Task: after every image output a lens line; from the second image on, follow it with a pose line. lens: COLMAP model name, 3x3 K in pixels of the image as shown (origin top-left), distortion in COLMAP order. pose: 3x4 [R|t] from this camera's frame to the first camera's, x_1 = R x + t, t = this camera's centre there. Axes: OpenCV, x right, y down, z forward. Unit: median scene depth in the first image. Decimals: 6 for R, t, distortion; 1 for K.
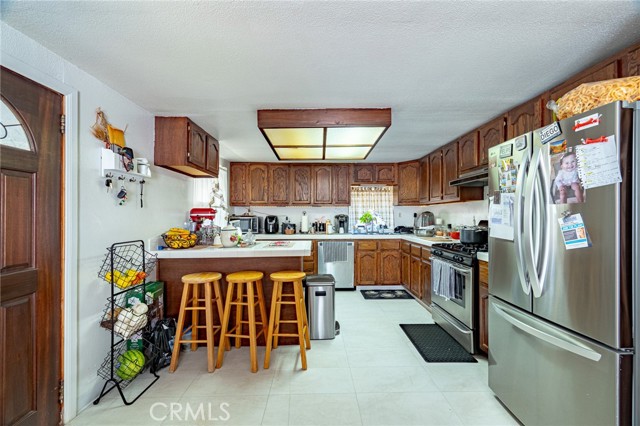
lens RADIAL K [[251.3, 0, 323.0], [0, 251.3, 216.2], [0, 0, 1]] dist [-0.011560, -0.000349]
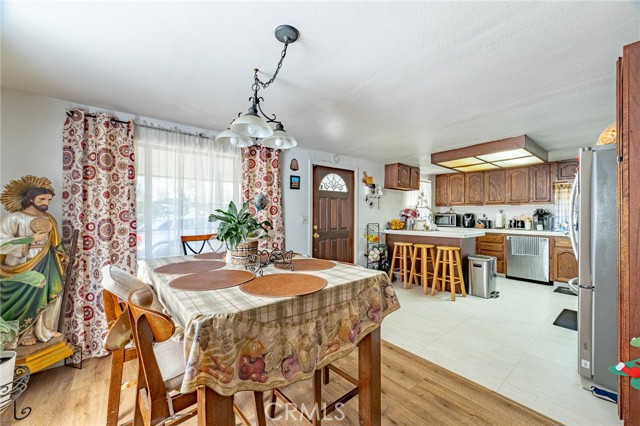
lens RADIAL K [[251.3, 0, 319.6], [0, 251.3, 214.7], [0, 0, 1]] dist [-0.011560, -0.000349]
pose [[0.616180, 0.002391, -0.787601, 0.596997], [-0.003369, 0.999994, 0.000400, 0.012803], [0.787598, 0.002407, 0.616185, -0.664689]]
